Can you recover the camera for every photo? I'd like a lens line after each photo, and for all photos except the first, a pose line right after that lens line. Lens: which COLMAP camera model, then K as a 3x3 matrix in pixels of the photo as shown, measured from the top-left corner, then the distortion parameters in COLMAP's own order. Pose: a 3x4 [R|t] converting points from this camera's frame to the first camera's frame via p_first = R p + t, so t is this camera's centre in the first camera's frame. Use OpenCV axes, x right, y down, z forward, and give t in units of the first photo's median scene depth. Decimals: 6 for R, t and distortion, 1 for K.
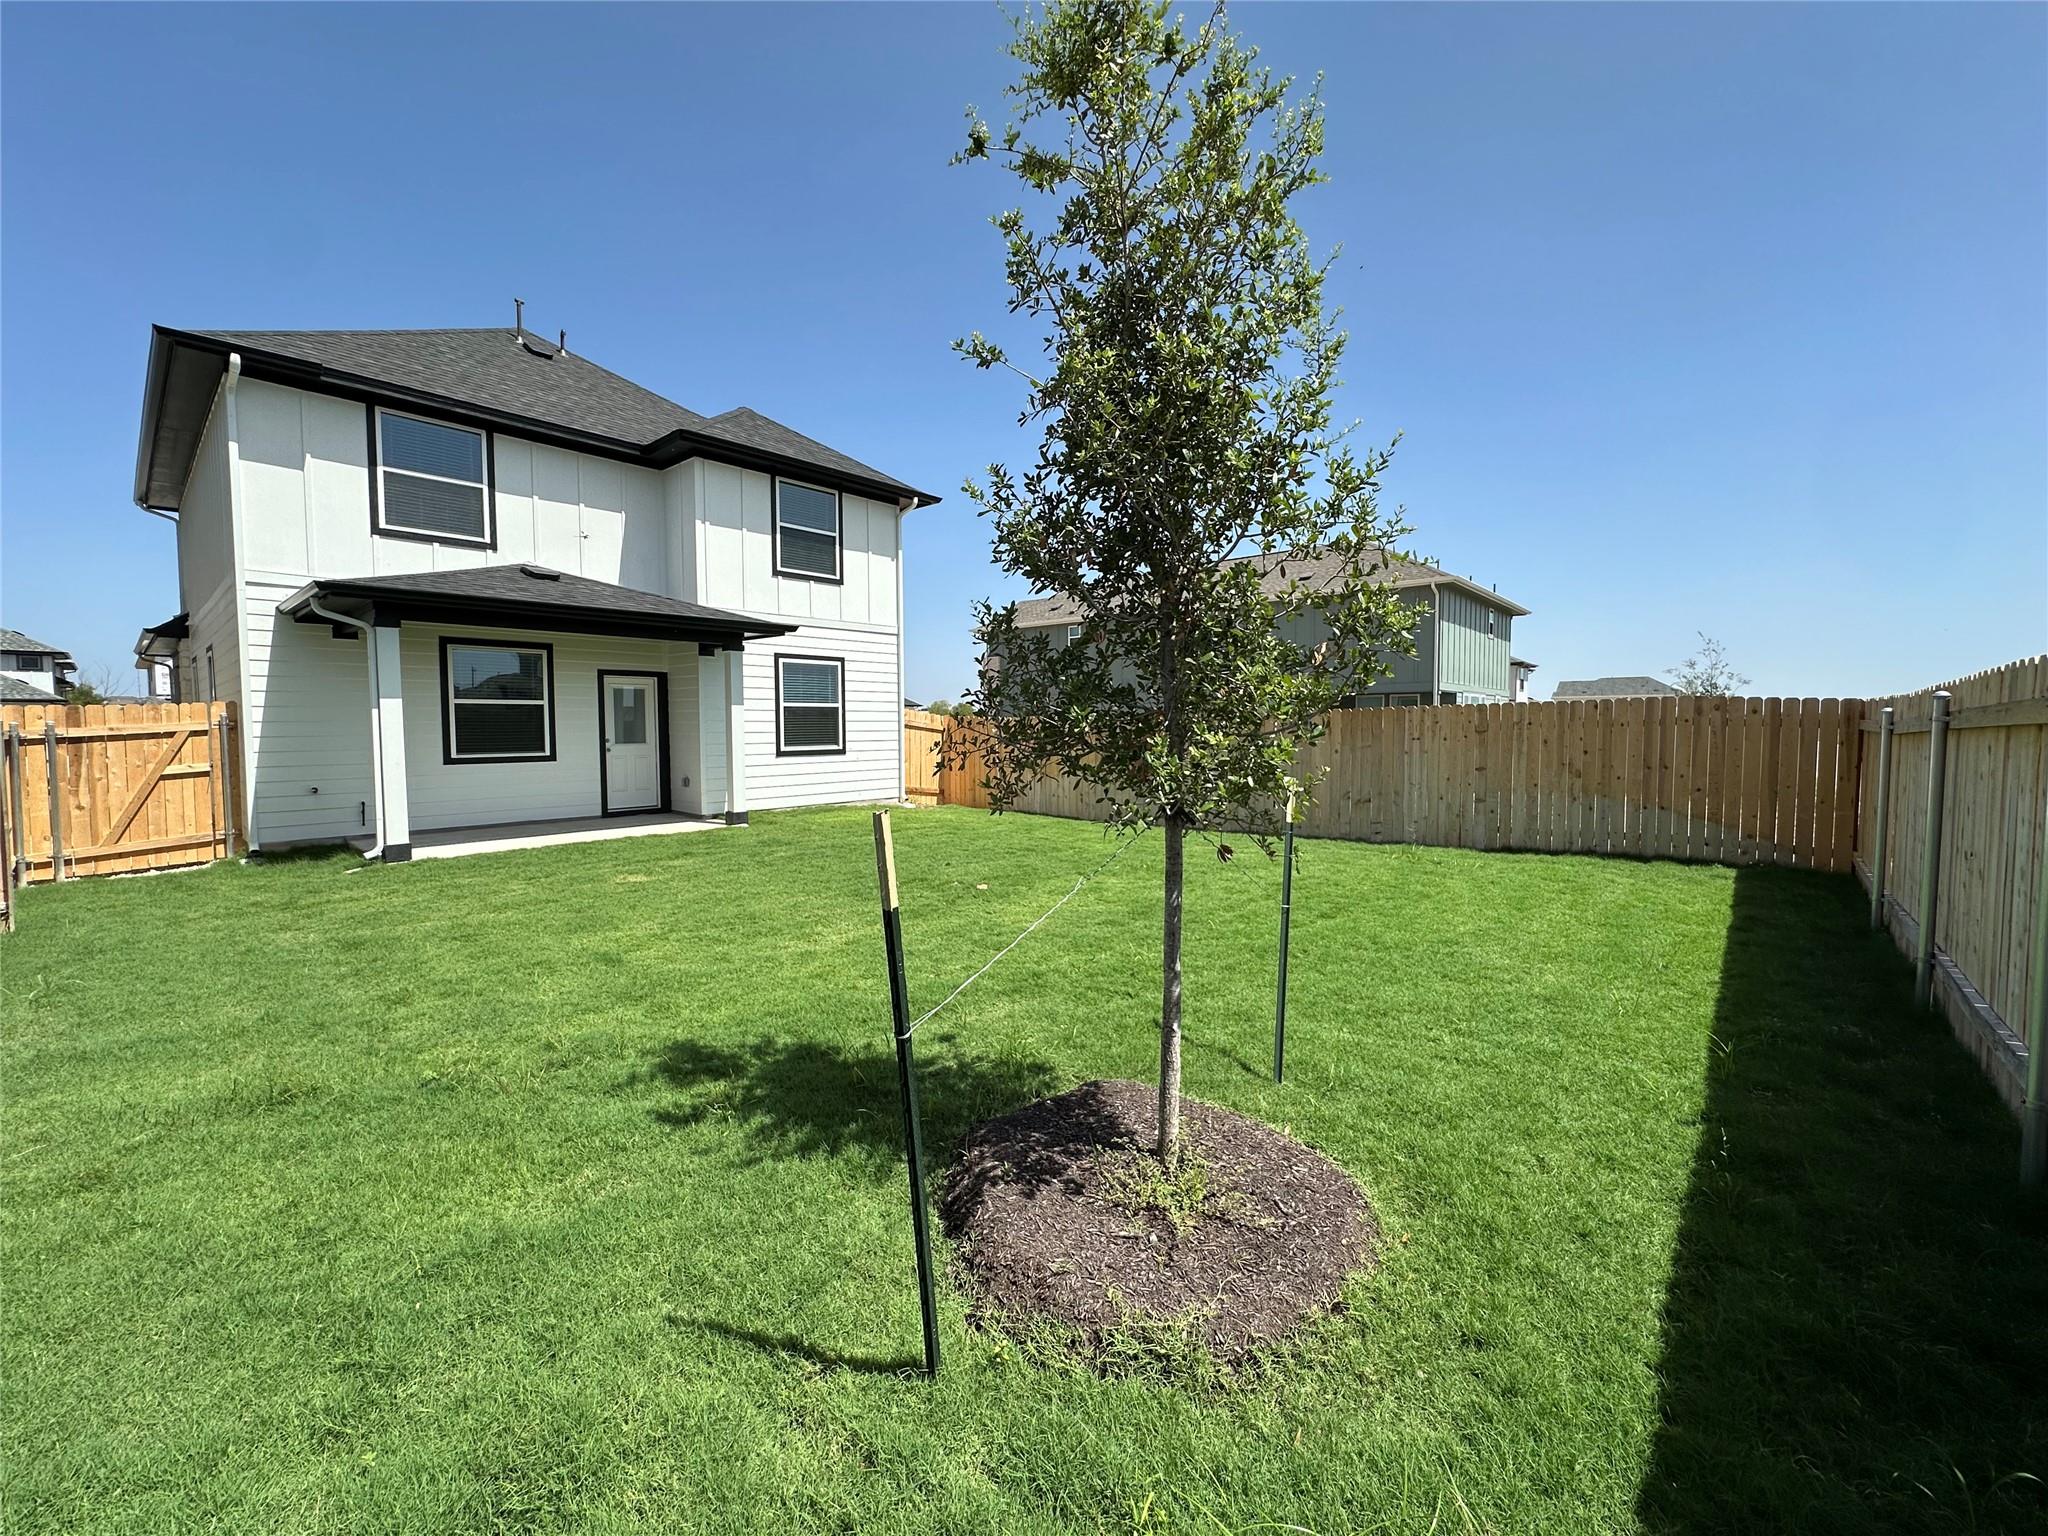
lens RADIAL K [[819.2, 0, 1025.8], [0, 819.2, 762.9], [0, 0, 1]] dist [-0.001386, -0.000444]
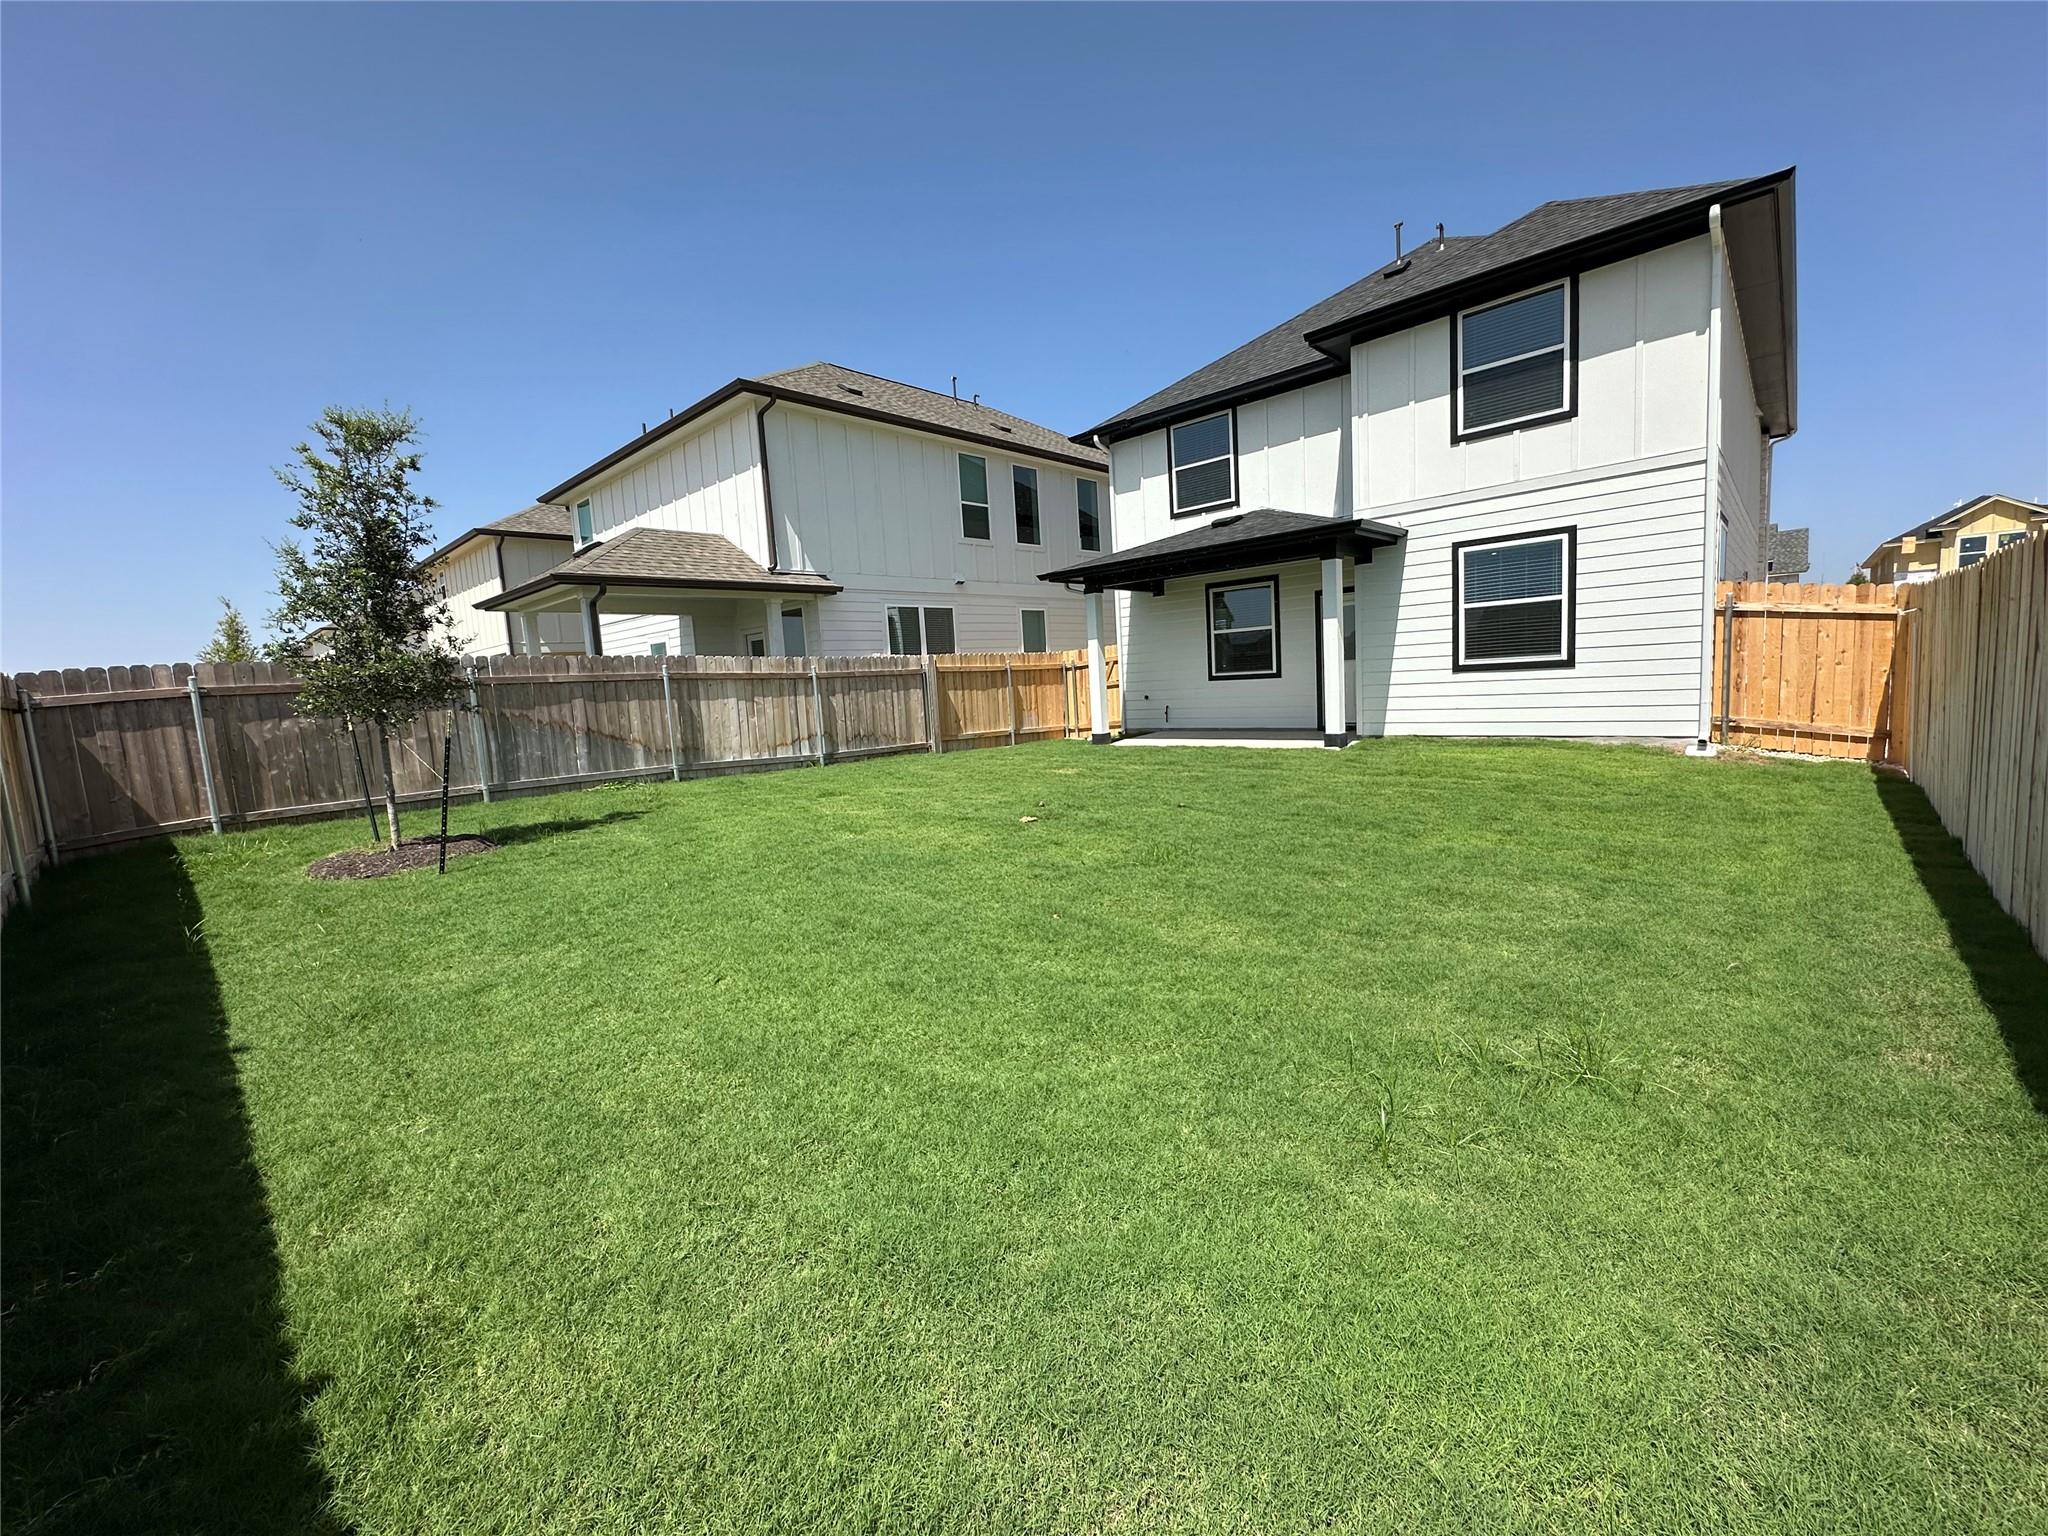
lens RADIAL K [[819.2, 0, 1025.8], [0, 819.2, 762.9], [0, 0, 1]] dist [-0.001386, -0.000444]
pose [[-0.032722, 0.123346, -0.991824, 0.529816], [0.023400, 0.992178, 0.122618, -0.027832], [0.999191, -0.019196, -0.035352, 0.597090]]
